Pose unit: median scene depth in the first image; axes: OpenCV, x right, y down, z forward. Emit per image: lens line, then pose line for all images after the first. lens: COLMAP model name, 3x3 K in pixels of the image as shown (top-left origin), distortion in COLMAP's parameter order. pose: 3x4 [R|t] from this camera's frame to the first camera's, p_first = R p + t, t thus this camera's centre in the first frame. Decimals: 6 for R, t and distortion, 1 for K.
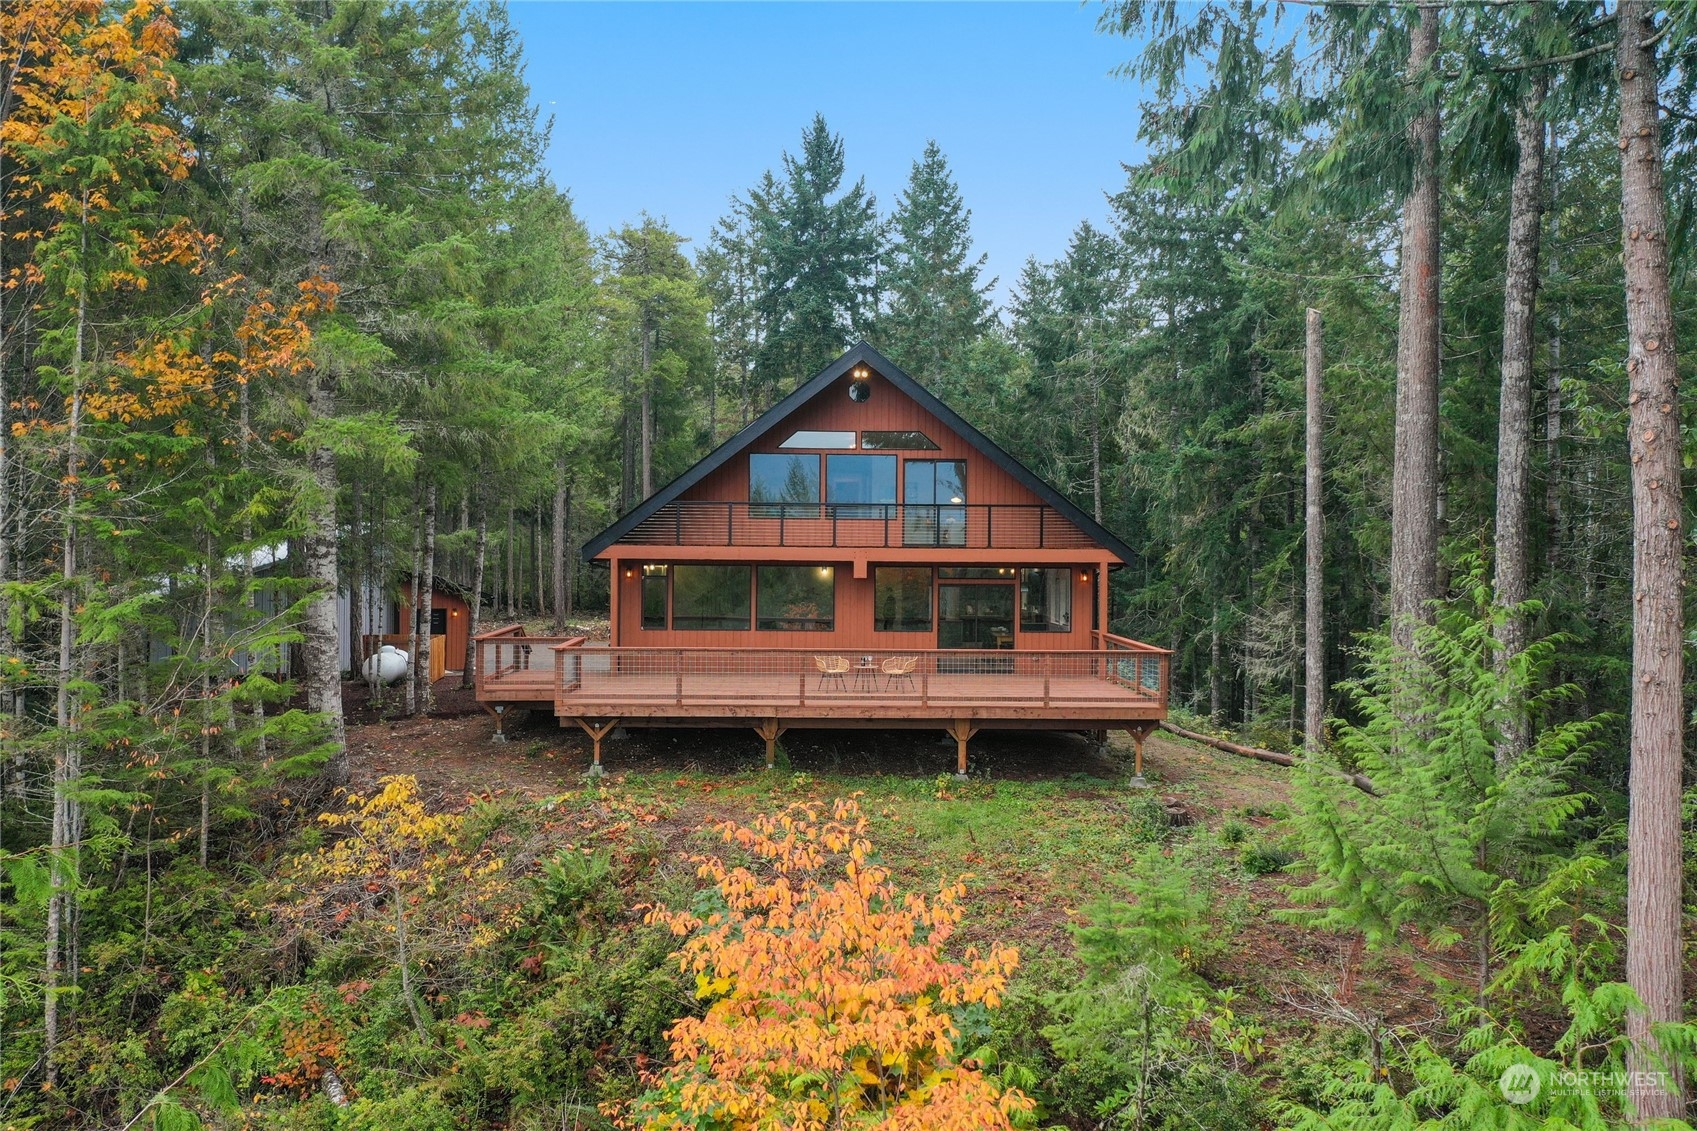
lens RADIAL K [[1284.4, 0, 848.5], [0, 1284.4, 565.5], [0, 0, 1]] dist [0.004147, 0.002478]
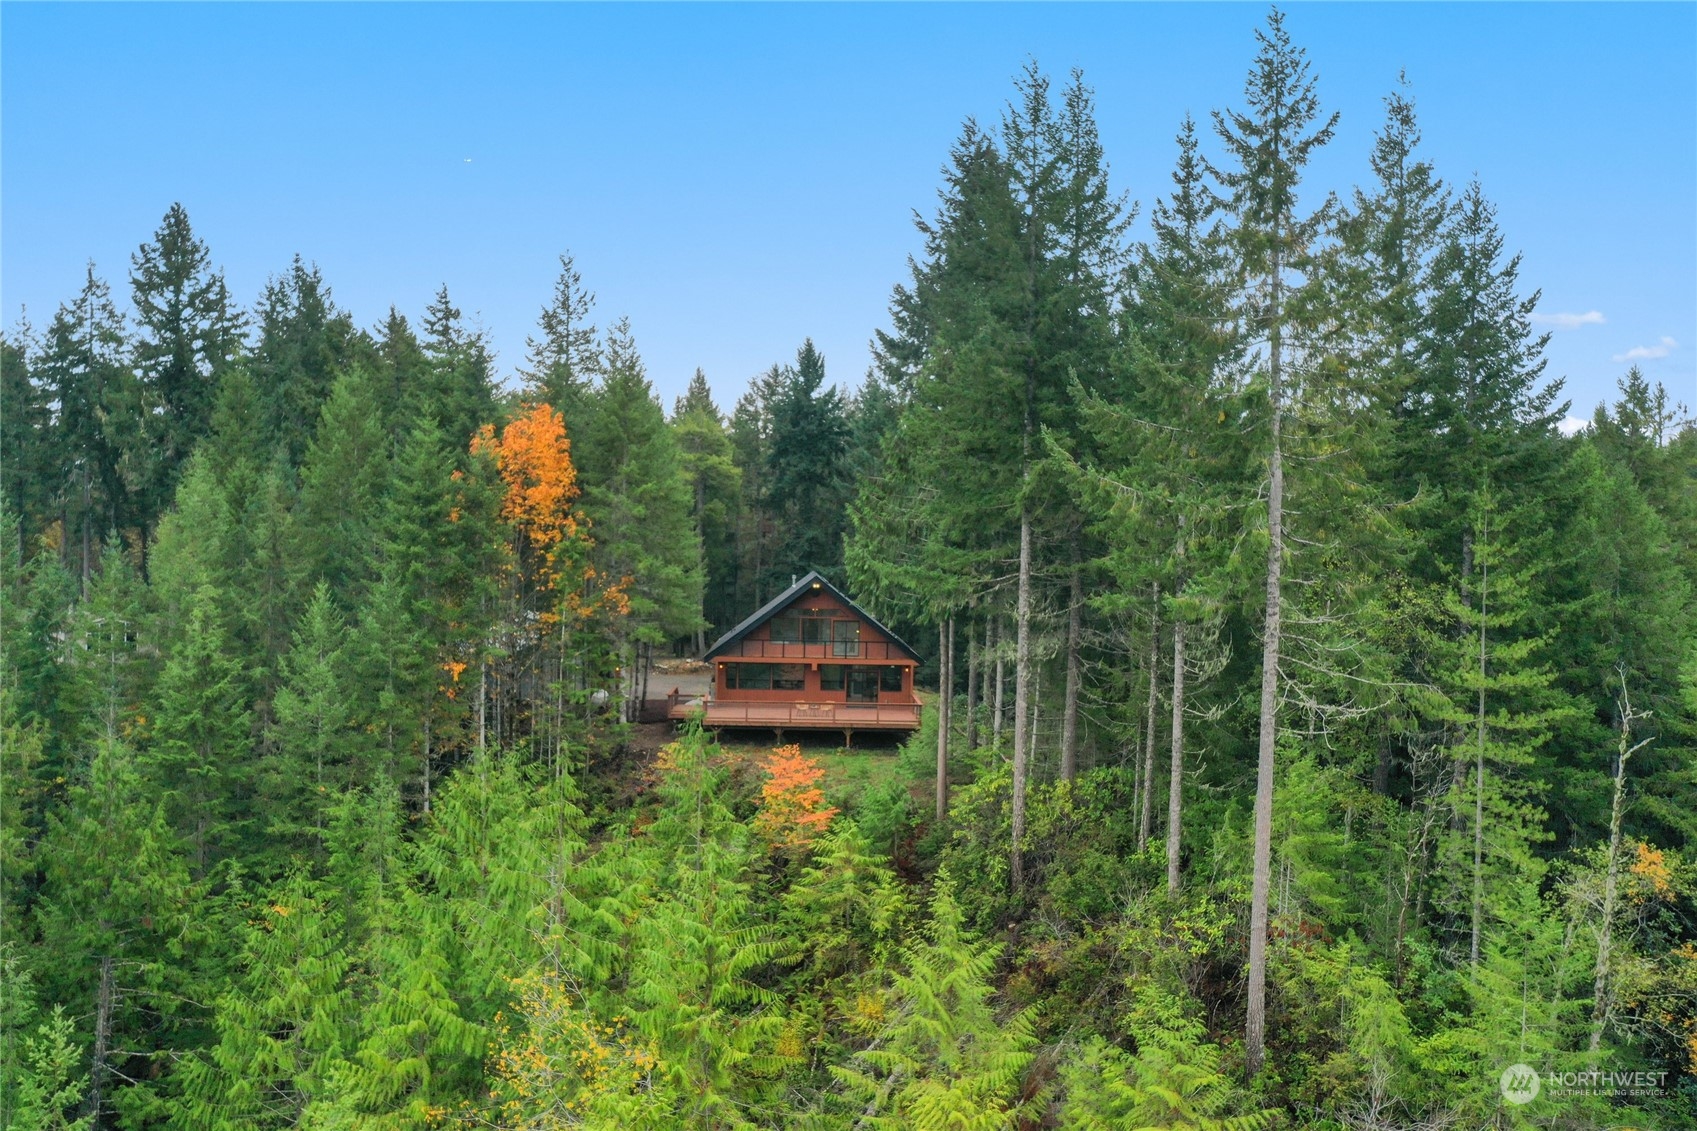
lens RADIAL K [[1284.4, 0, 848.5], [0, 1284.4, 565.5], [0, 0, 1]] dist [0.004147, 0.002478]
pose [[0.999917, 0.012584, 0.002635, 0.030866], [-0.012580, 0.999920, -0.001650, -0.089817], [-0.002655, 0.001617, 0.999995, -0.705740]]
